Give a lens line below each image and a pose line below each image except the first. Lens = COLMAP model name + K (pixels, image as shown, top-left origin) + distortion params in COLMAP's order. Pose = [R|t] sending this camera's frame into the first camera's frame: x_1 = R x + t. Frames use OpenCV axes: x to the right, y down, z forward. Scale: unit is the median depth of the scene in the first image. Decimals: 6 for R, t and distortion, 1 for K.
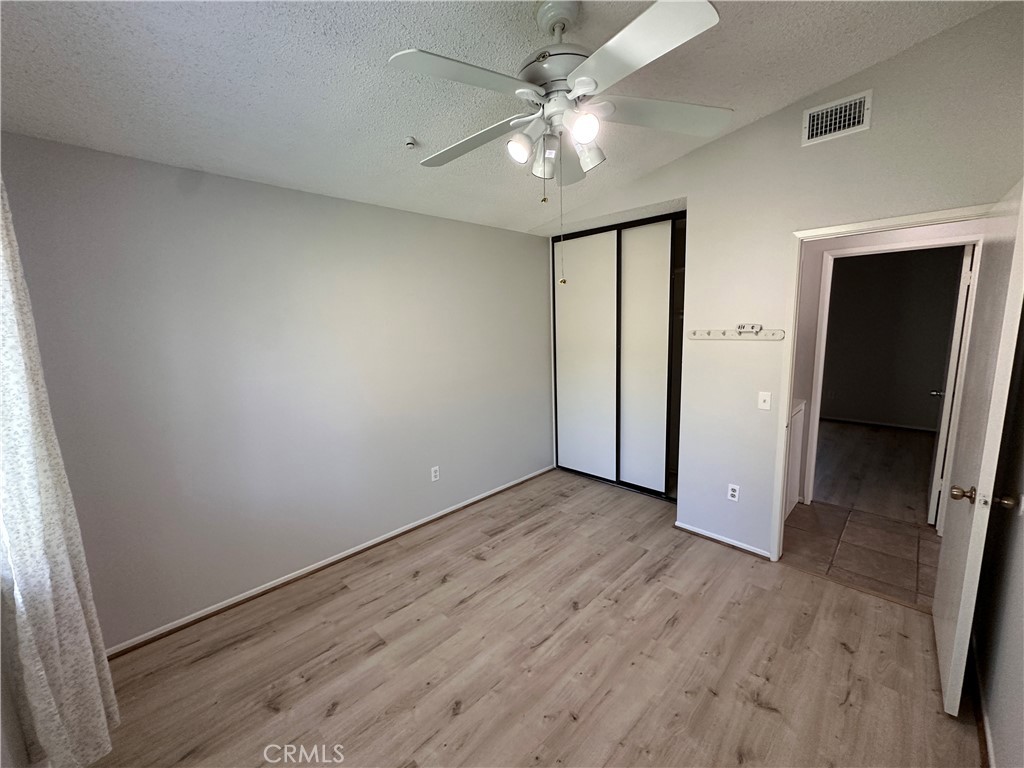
lens RADIAL K [[410.2, 0, 515.8], [0, 410.2, 386.3], [0, 0, 1]] dist [0.000283, 0.000169]
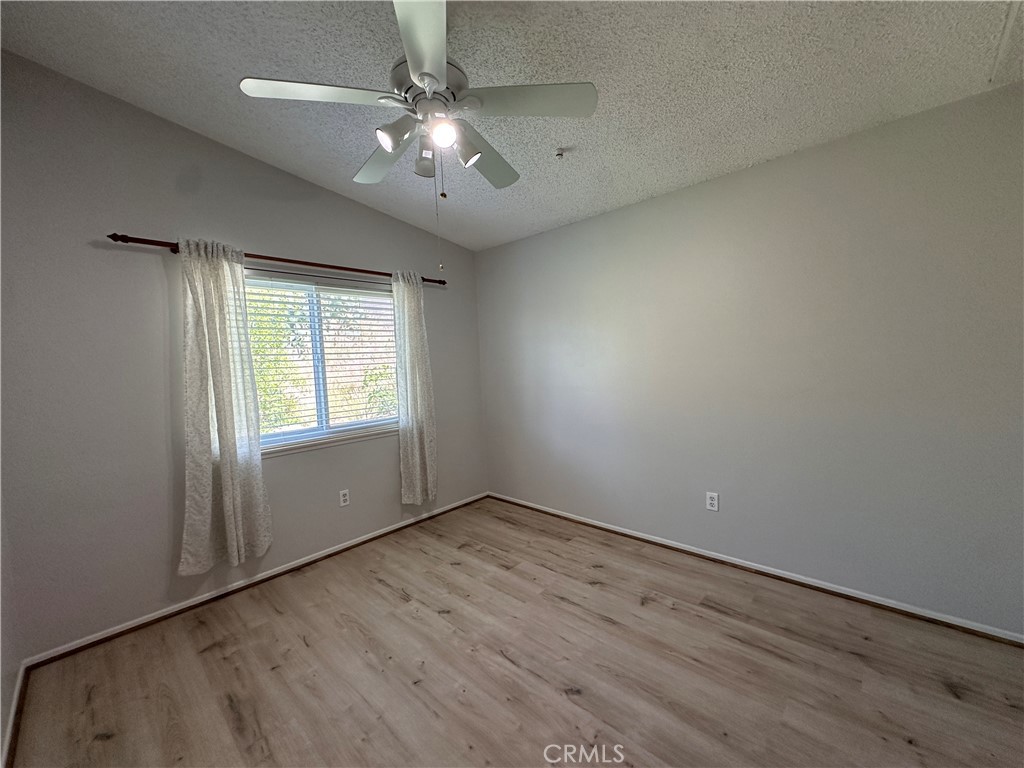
lens RADIAL K [[410.2, 0, 515.1], [0, 410.2, 385.4], [0, 0, 1]] dist [0.000283, 0.000169]
pose [[0.024502, 0.082459, -0.996293, 0.793502], [-0.109966, 0.990767, 0.079297, -0.044637], [0.993633, 0.107615, 0.033344, 0.790314]]
